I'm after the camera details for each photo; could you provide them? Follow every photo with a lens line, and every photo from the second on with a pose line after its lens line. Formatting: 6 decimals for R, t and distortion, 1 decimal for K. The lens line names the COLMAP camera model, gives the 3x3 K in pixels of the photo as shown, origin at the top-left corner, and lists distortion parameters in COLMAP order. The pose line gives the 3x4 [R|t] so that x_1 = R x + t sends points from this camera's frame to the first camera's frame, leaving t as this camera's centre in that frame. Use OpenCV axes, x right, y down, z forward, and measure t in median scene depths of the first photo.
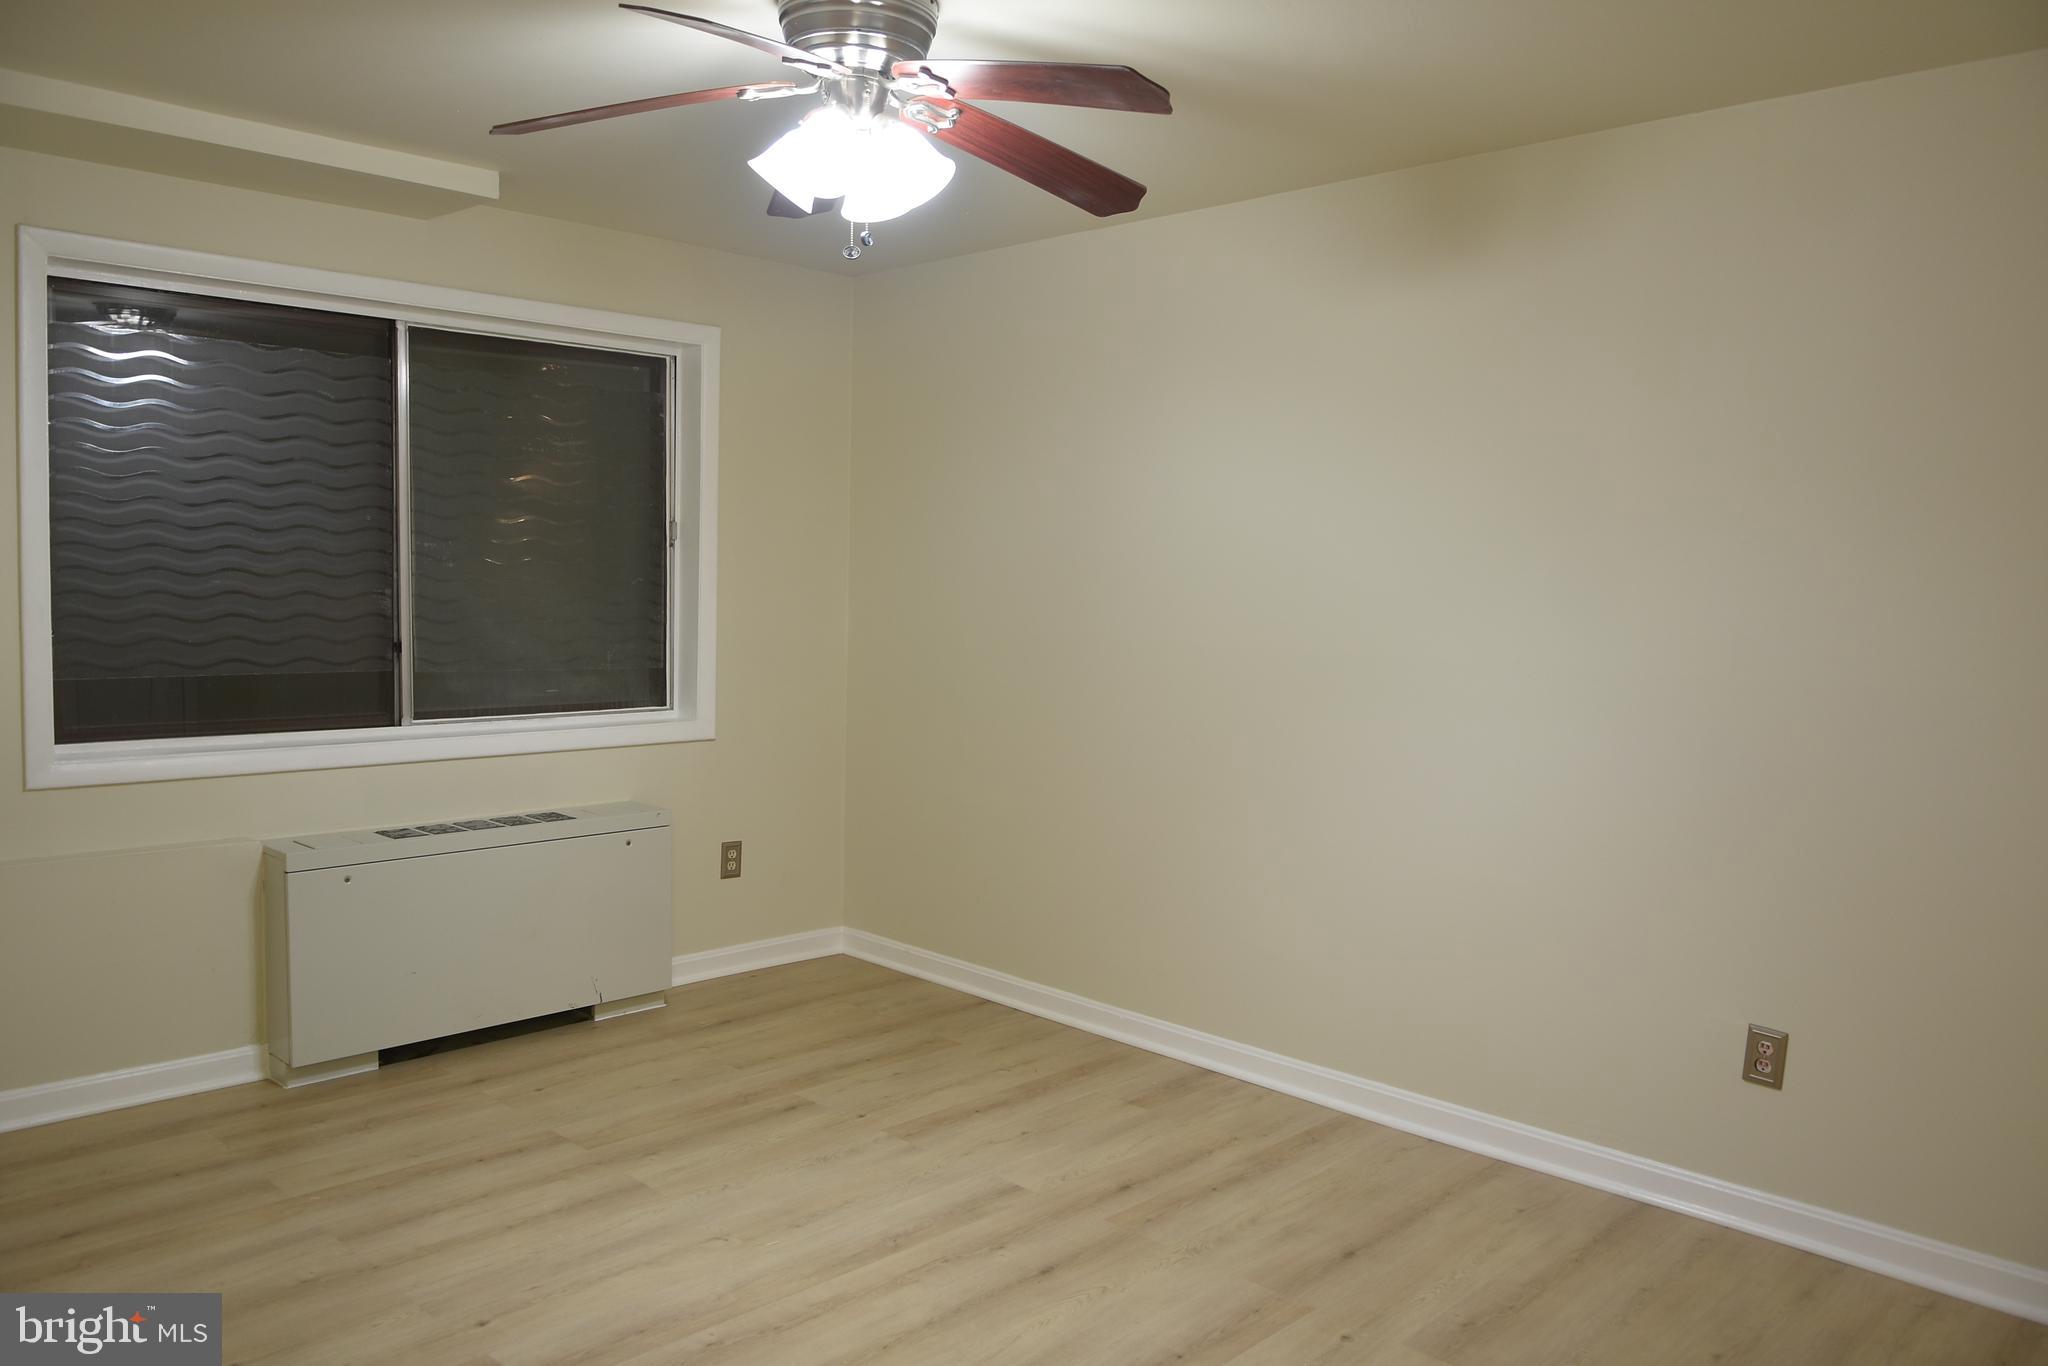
lens RADIAL K [[1492.9, 0, 1017.2], [0, 1492.9, 675.0], [0, 0, 1]] dist [-0.010553, -0.003493]
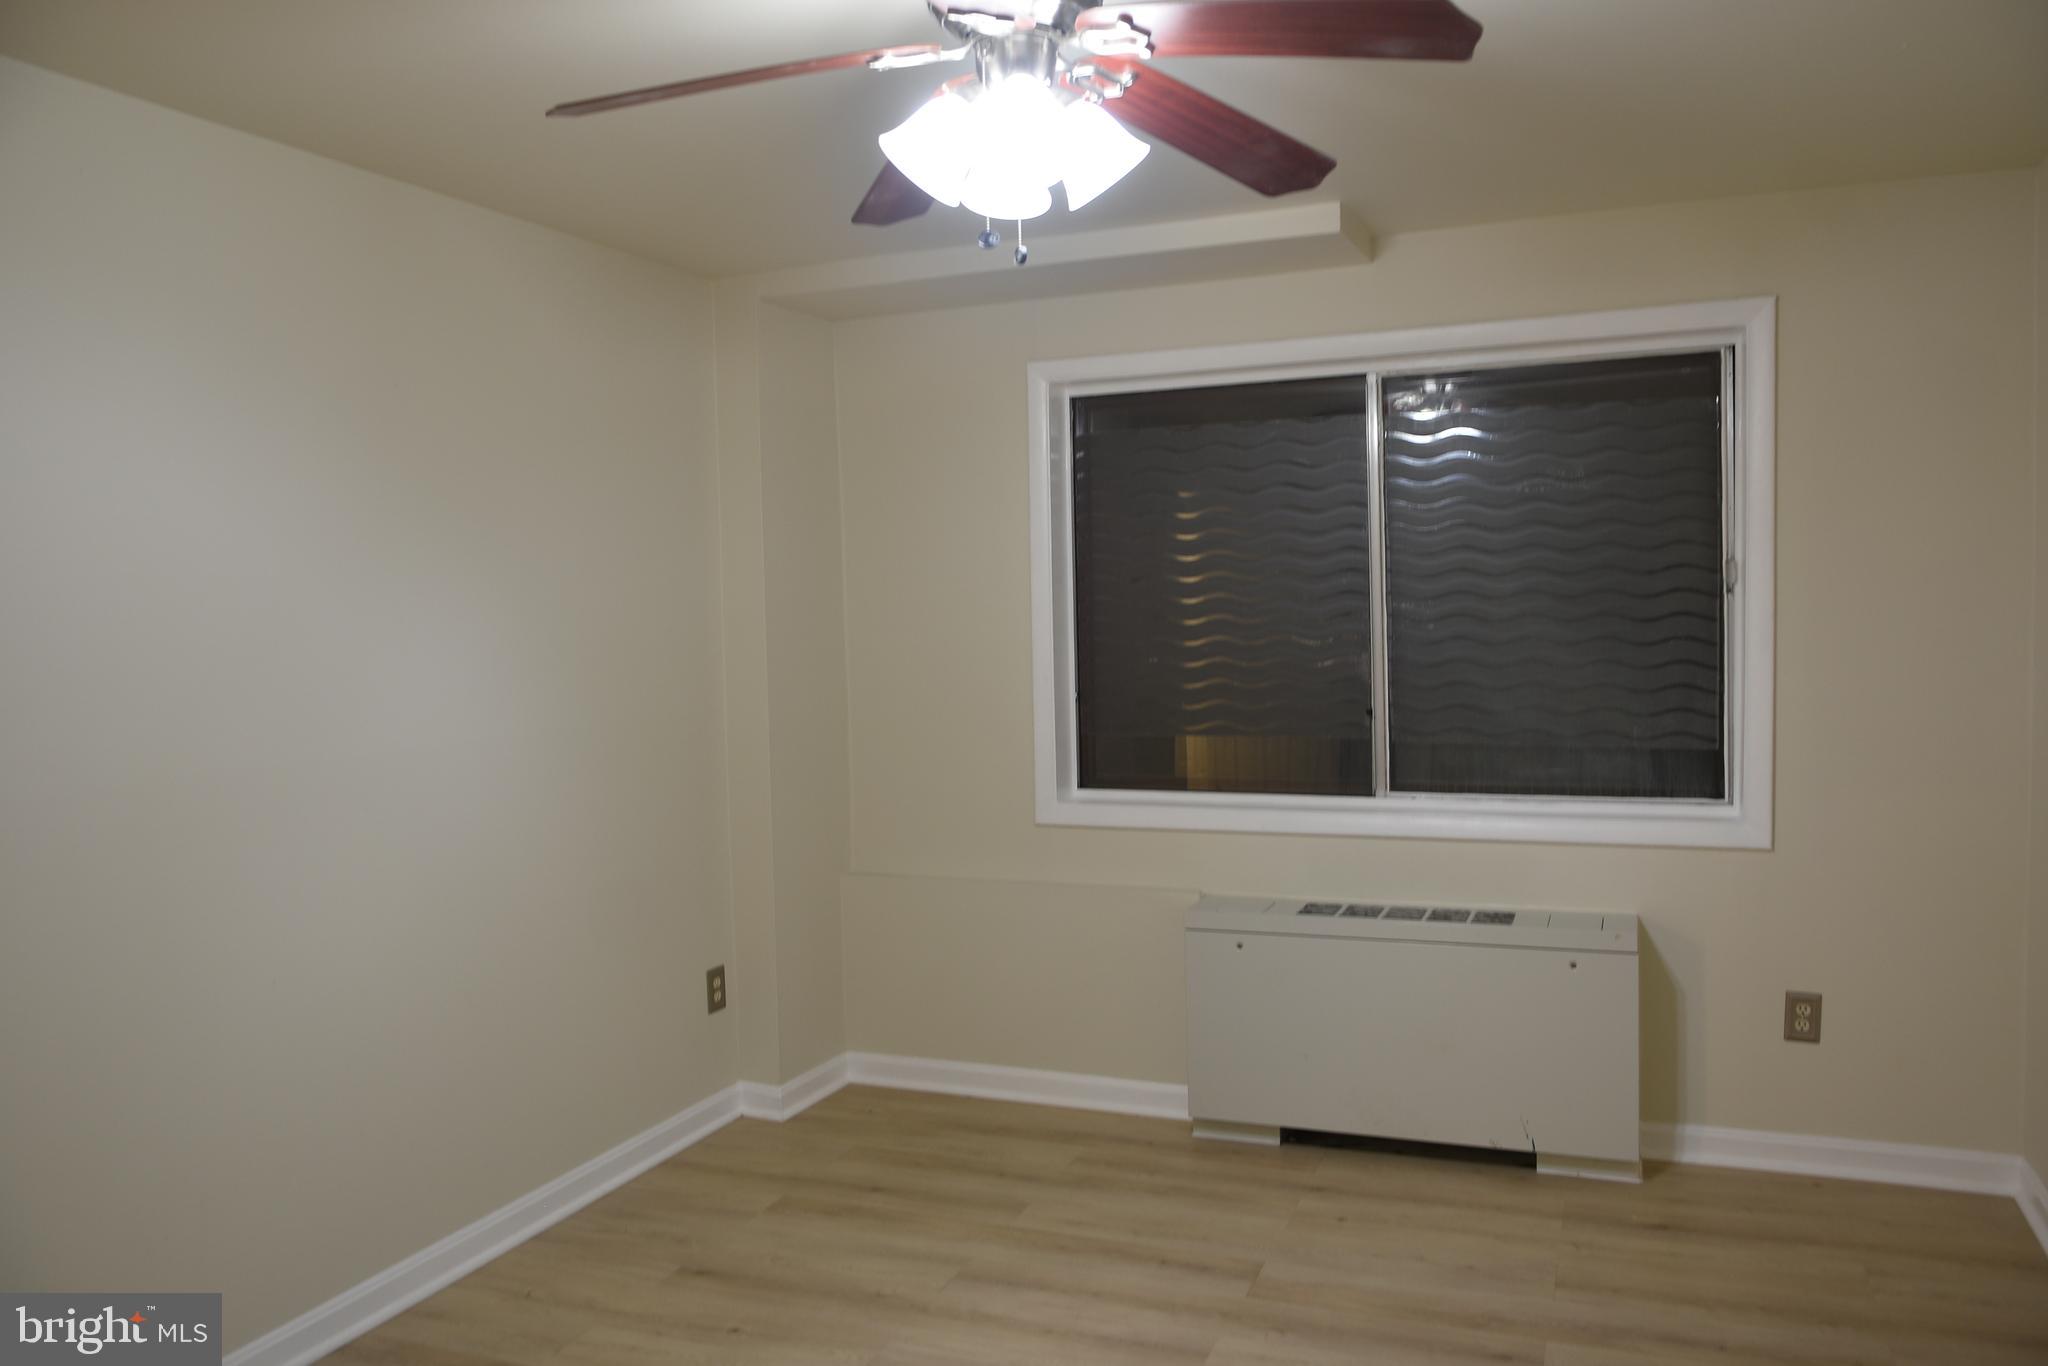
lens RADIAL K [[1492.9, 0, 1024.2], [0, 1492.9, 682.6], [0, 0, 1]] dist [-0.010553, -0.003493]
pose [[0.408837, 0.015832, -0.912470, 0.364104], [-0.032524, 0.999467, 0.002769, -0.034440], [0.912028, 0.028545, 0.409134, 0.403806]]
